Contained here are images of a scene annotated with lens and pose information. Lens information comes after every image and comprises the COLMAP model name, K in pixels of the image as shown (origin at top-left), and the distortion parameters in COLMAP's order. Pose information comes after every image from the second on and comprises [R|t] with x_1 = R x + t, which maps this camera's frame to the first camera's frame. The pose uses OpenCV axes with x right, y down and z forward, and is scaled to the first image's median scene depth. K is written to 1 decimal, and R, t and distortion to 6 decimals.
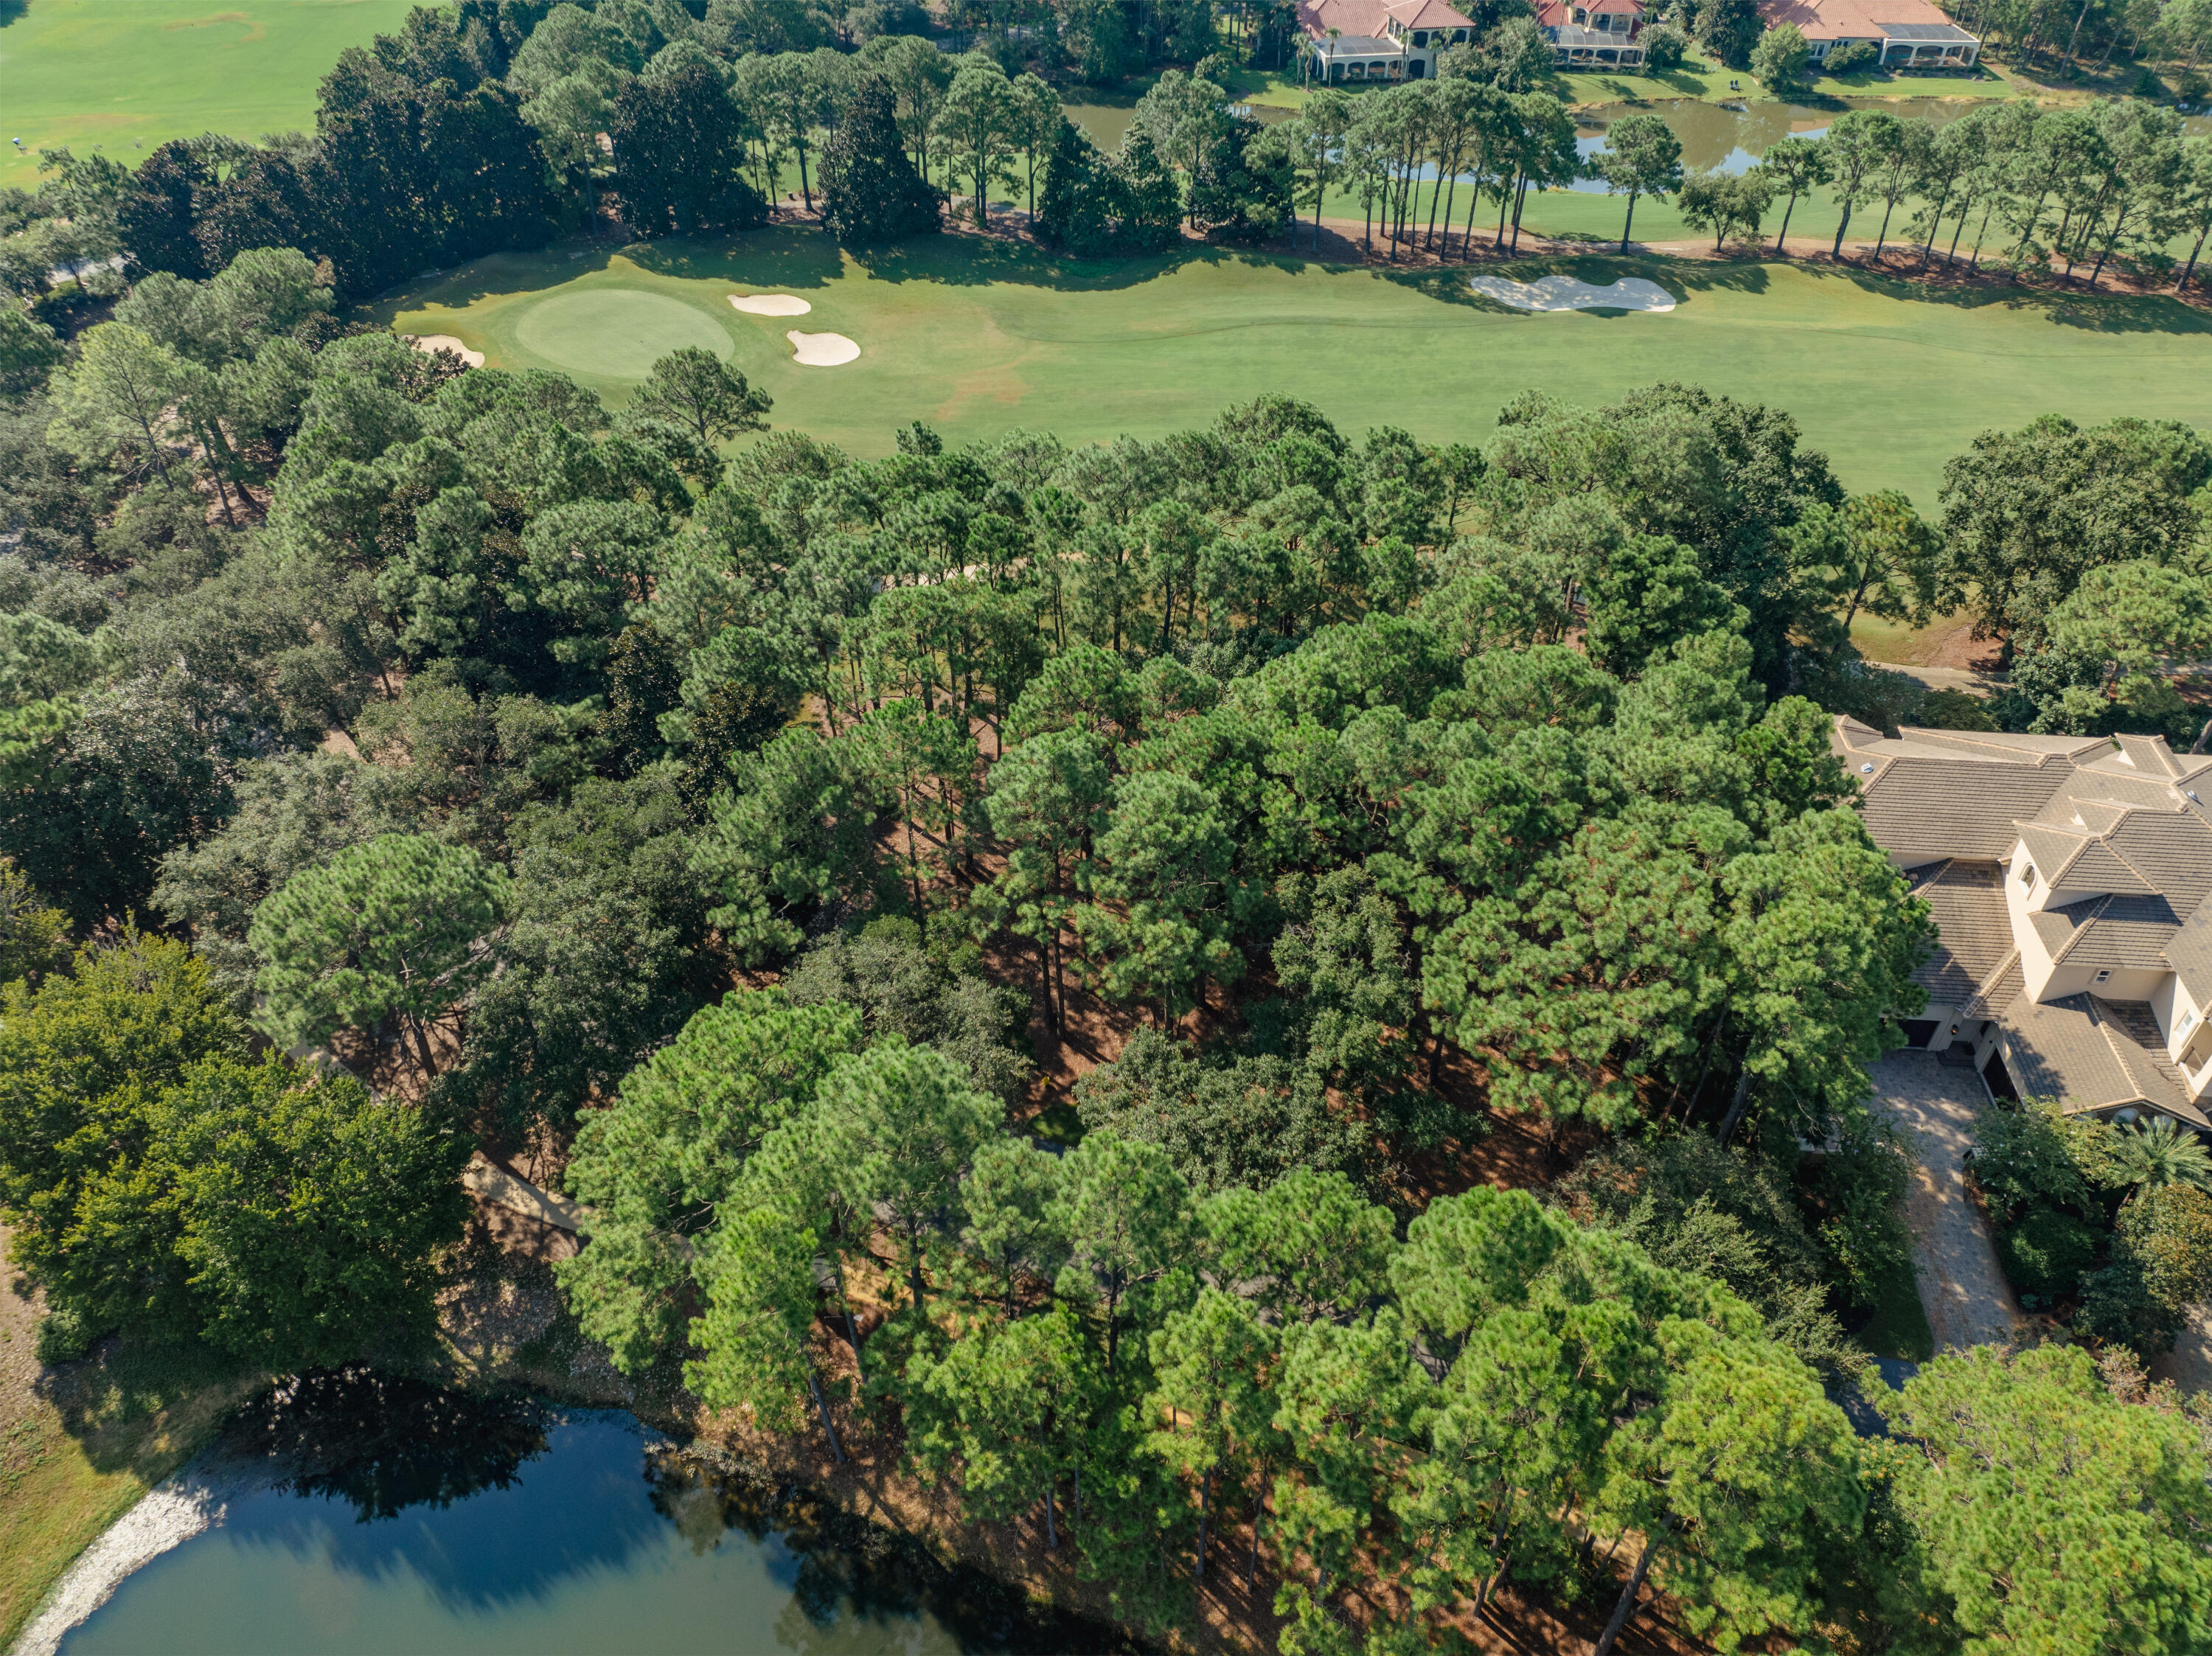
lens RADIAL K [[1557.0, 0, 1107.1], [0, 1557.0, 828.1], [0, 0, 1]] dist [-0.061562, 0.031393]
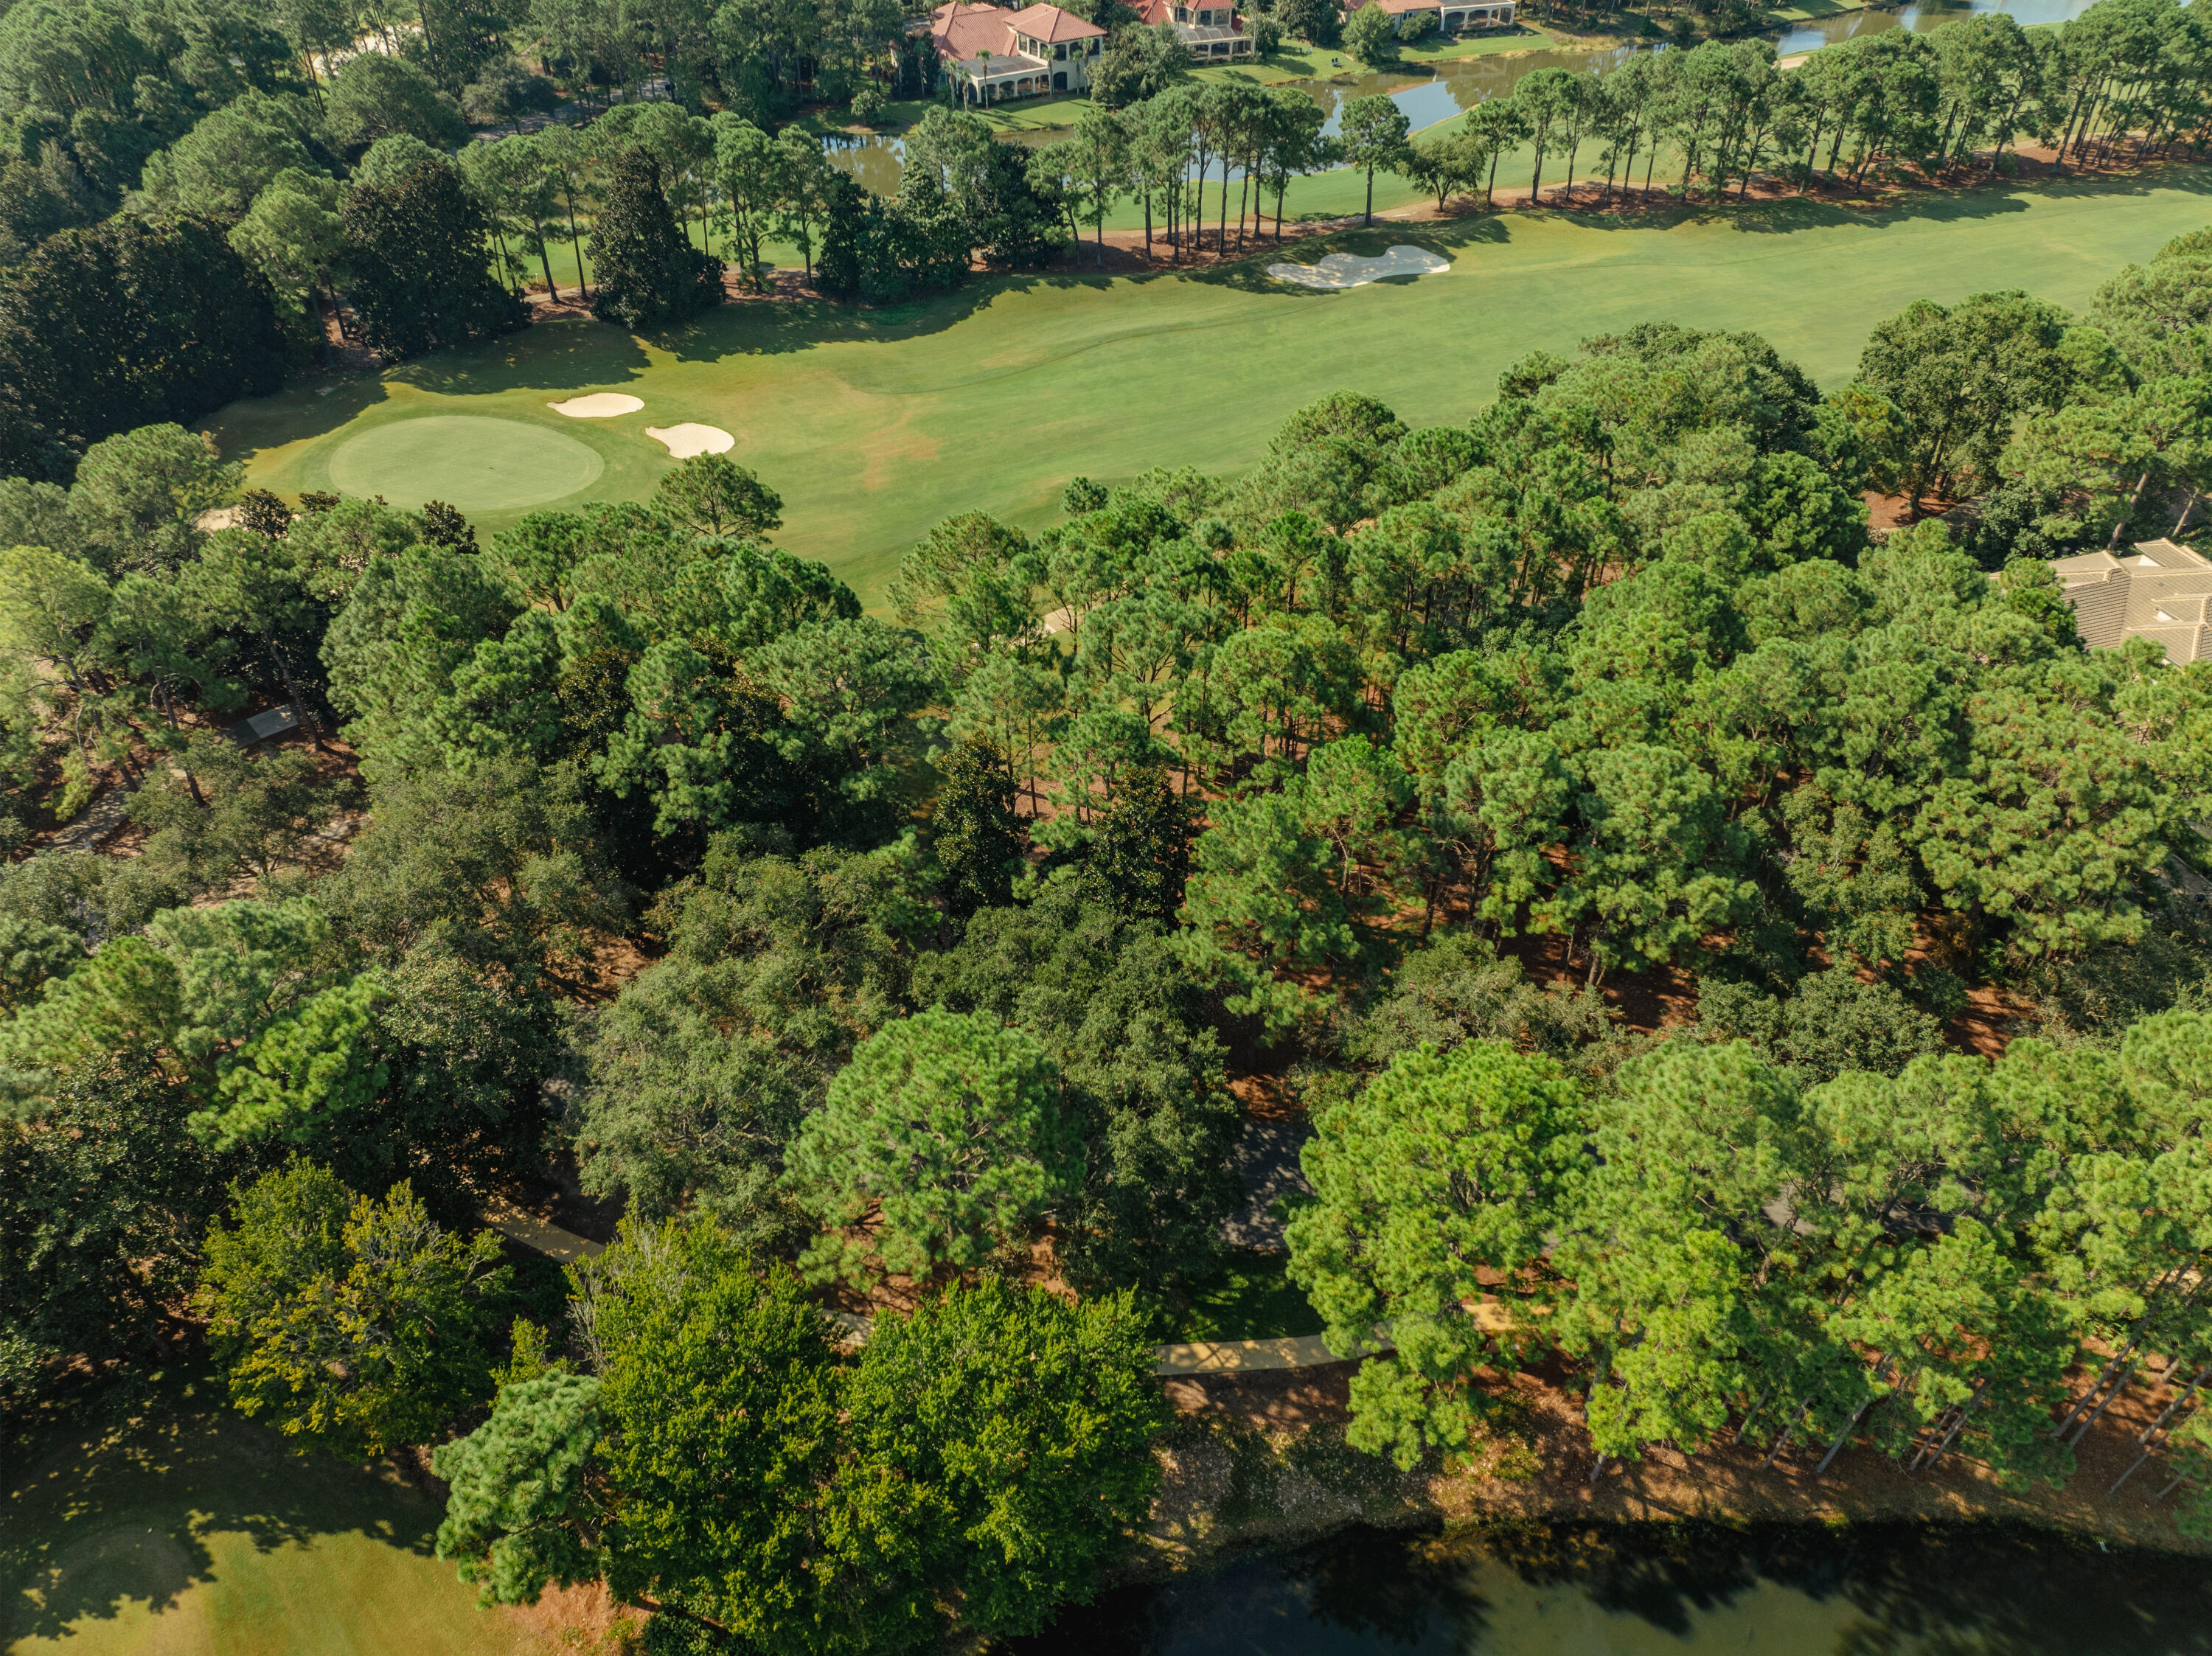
lens RADIAL K [[1557.0, 0, 1113.9], [0, 1557.0, 832.3], [0, 0, 1]] dist [-0.061562, 0.031393]
pose [[0.920981, -0.250515, 0.298390, -0.264323], [0.253516, 0.966888, 0.029278, -0.042461], [-0.295845, 0.048682, 0.953995, 0.048340]]
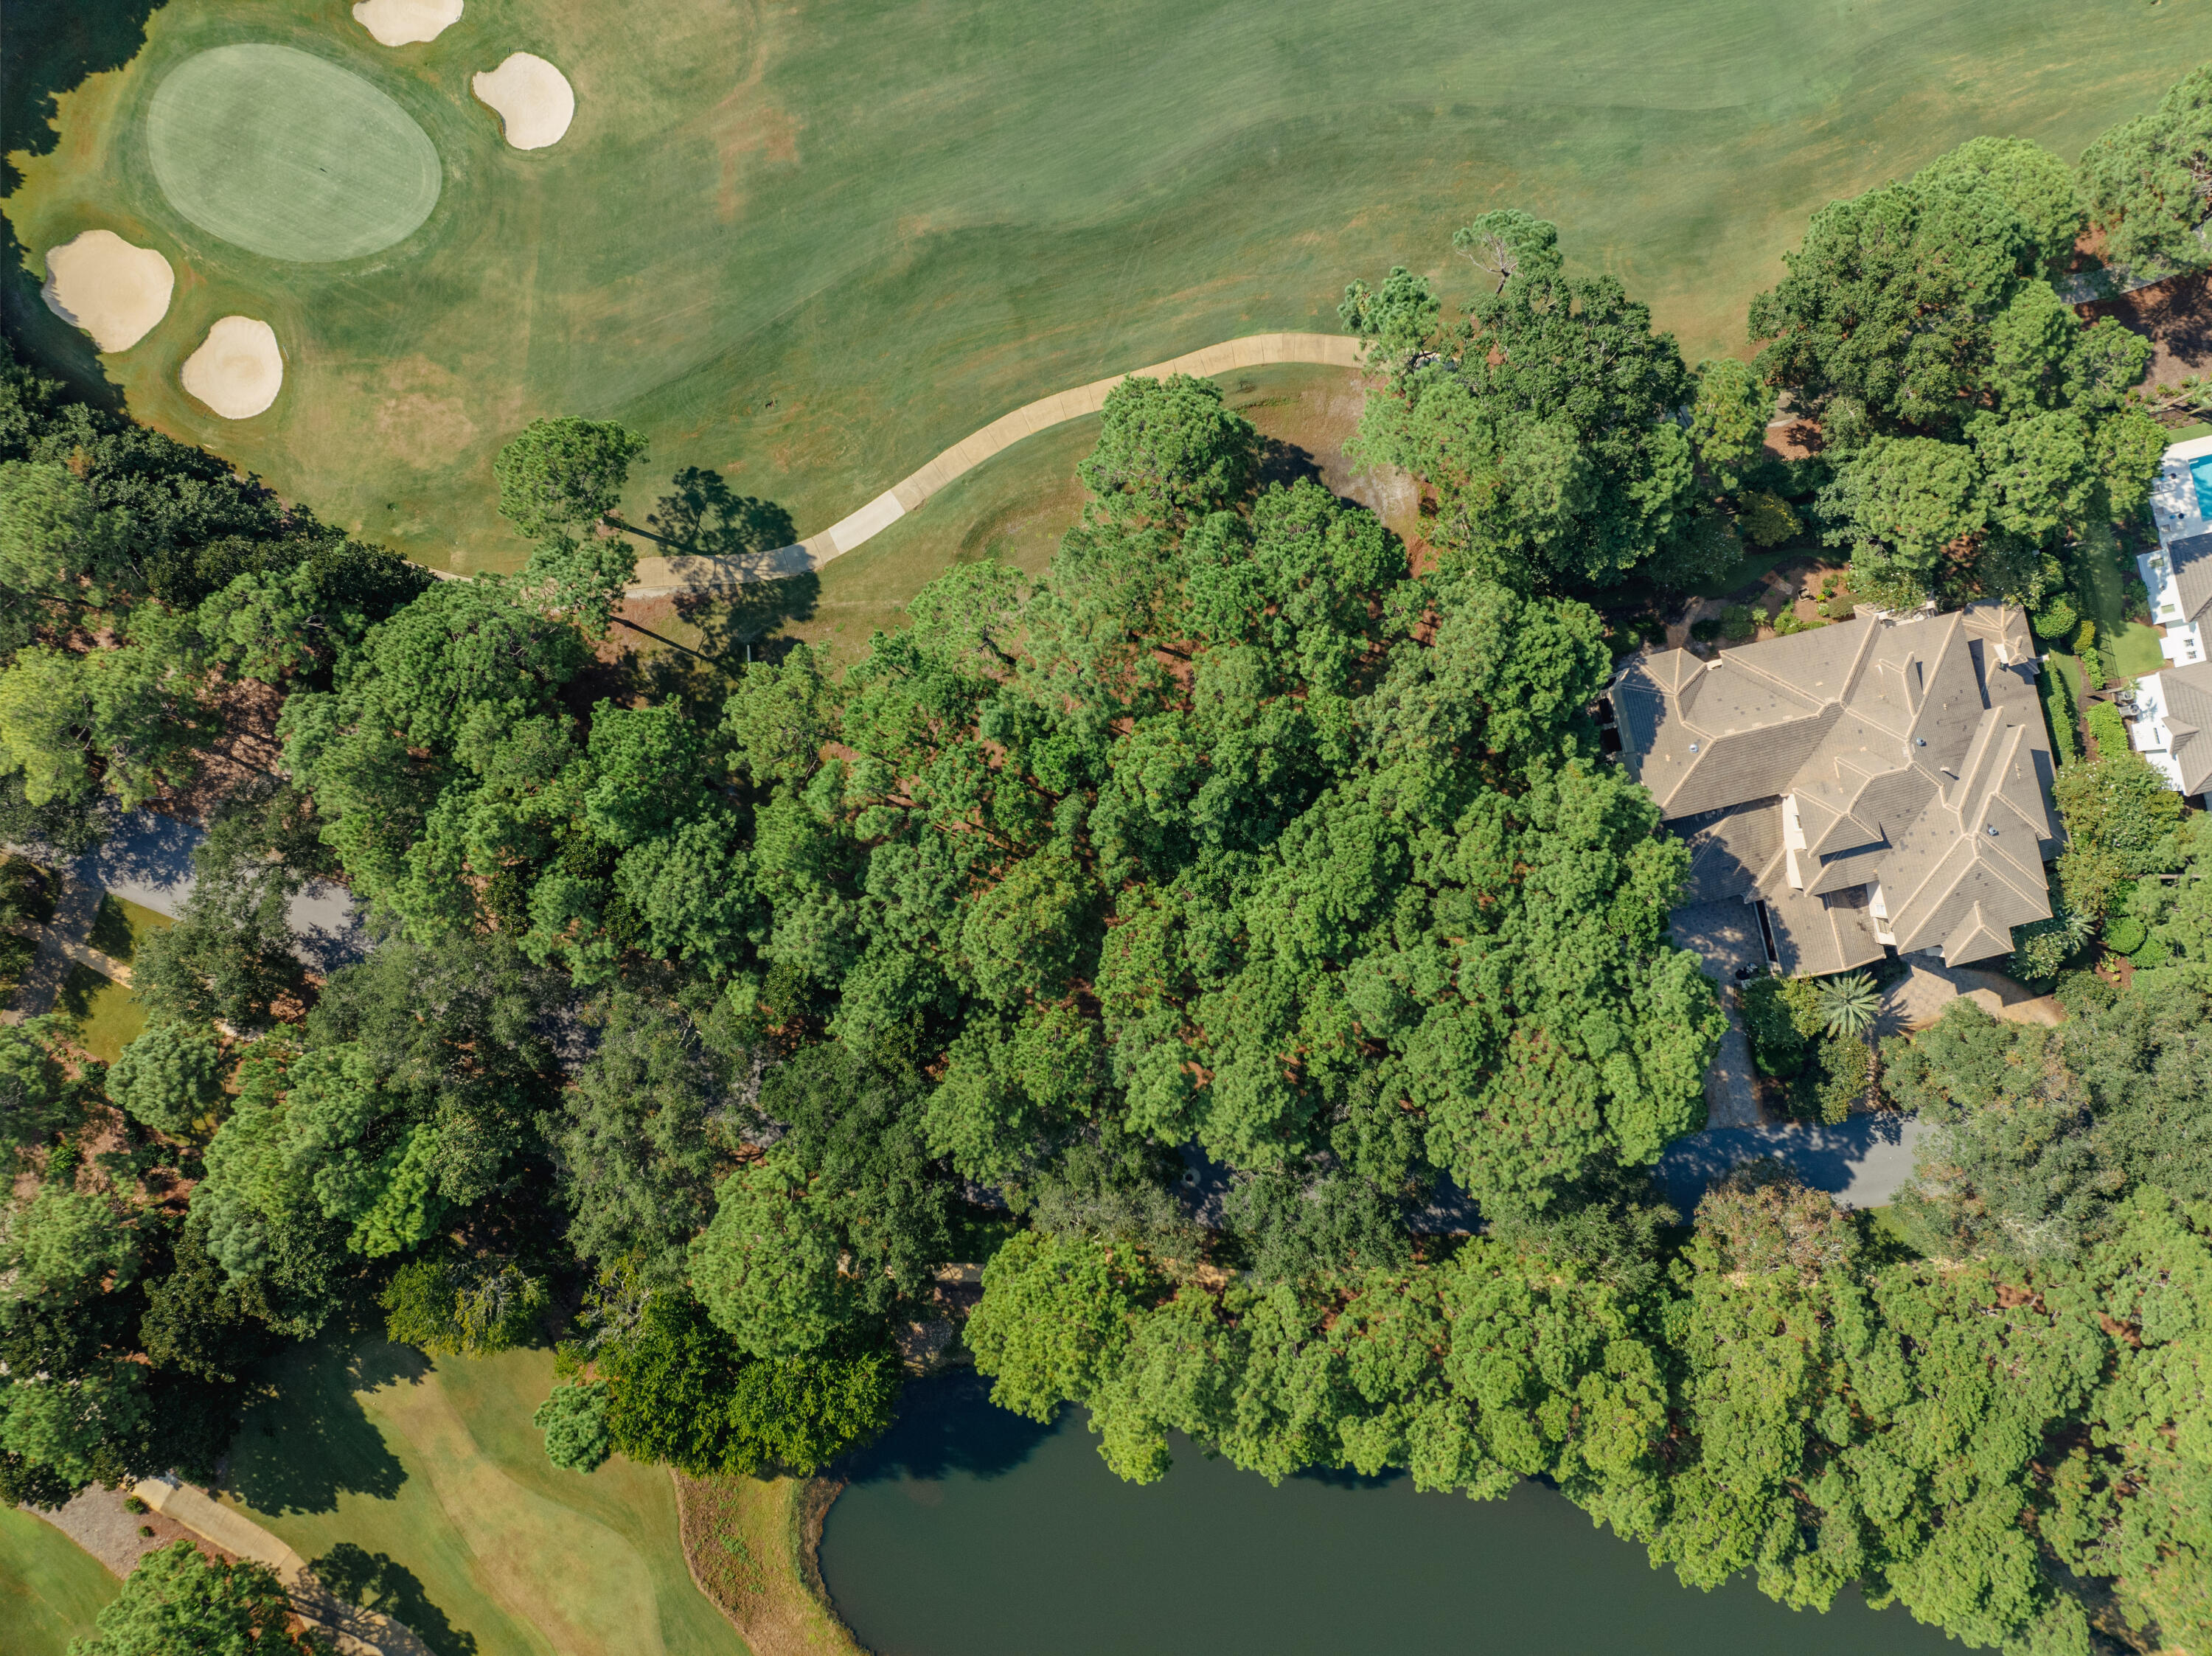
lens RADIAL K [[1557.0, 0, 1097.3], [0, 1557.0, 824.2], [0, 0, 1]] dist [-0.061562, 0.031393]
pose [[0.950196, -0.311522, -0.009056, -0.003503], [0.212892, 0.627588, 0.748873, -0.572120], [-0.227607, -0.713504, 0.662652, 0.092578]]
